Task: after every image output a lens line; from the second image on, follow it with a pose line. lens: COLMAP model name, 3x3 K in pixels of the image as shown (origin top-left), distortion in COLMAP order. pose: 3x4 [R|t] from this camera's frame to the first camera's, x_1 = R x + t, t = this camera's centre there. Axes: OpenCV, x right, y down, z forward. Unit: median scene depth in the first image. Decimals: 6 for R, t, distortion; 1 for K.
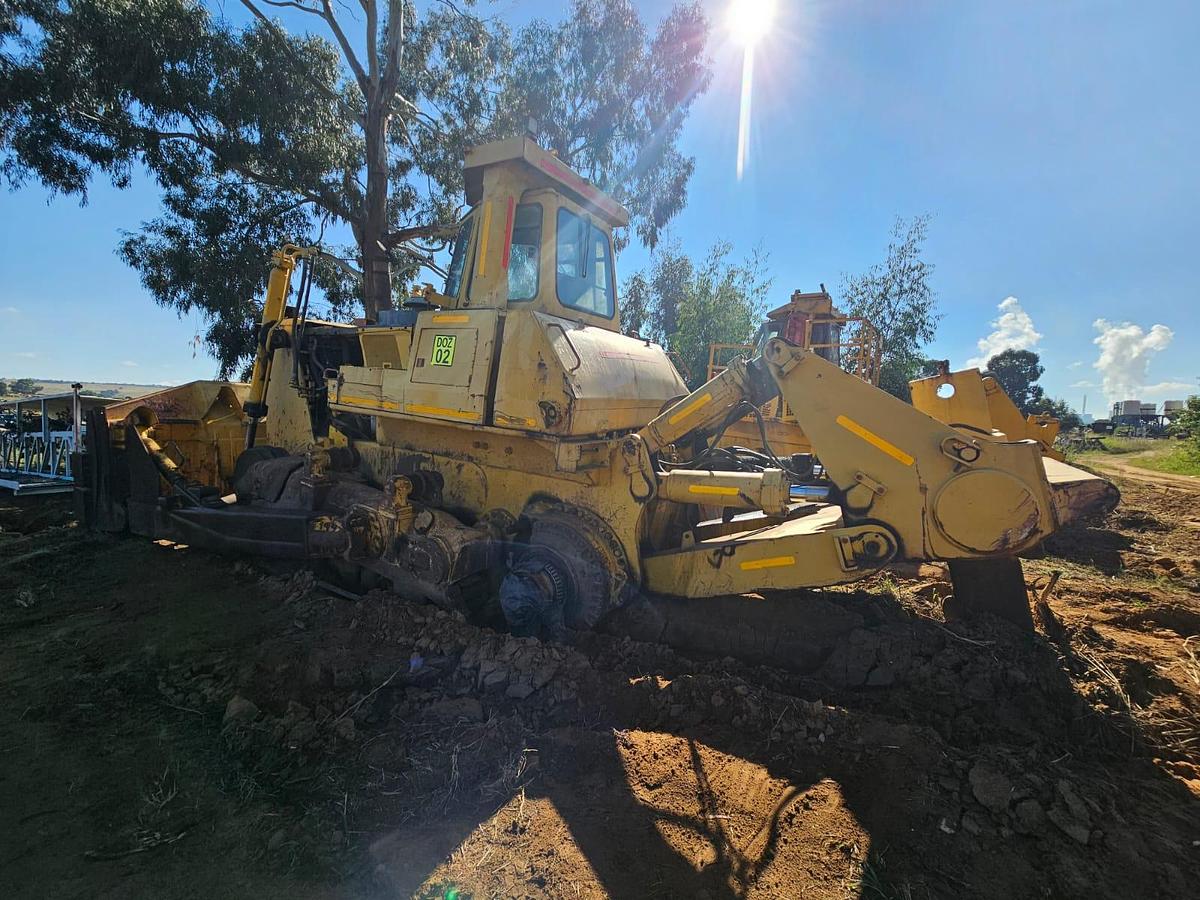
lens RADIAL K [[483.5, 0, 600.0], [0, 483.5, 450.0], [0, 0, 1]] dist [0.000216, 0.000227]
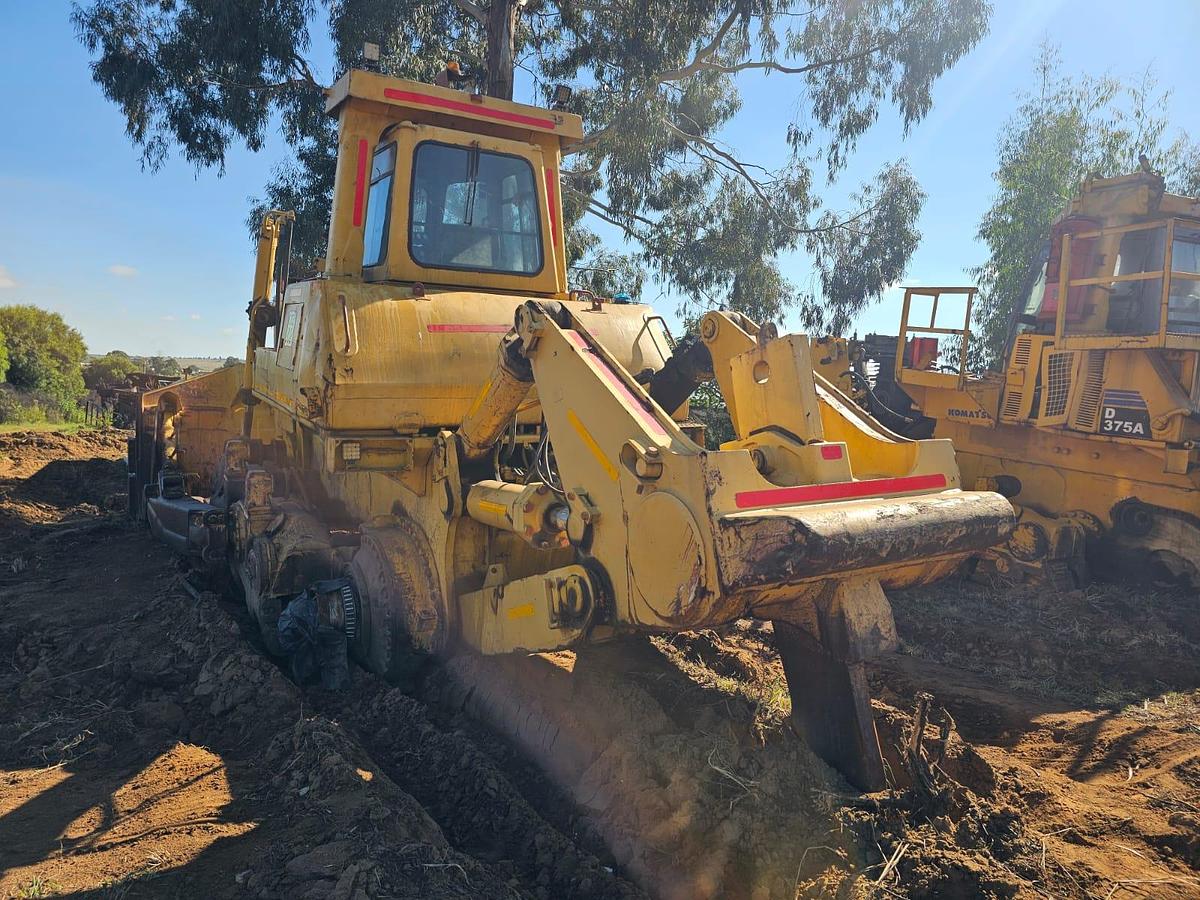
lens RADIAL K [[799.1, 0, 600.0], [0, 799.1, 450.0], [0, 0, 1]] dist [0.041099, -0.001731]
pose [[0.877870, 0.038345, -0.477362, 0.850173], [-0.048947, 0.998753, -0.009787, -0.001497], [0.476392, 0.031957, 0.878652, -0.002270]]
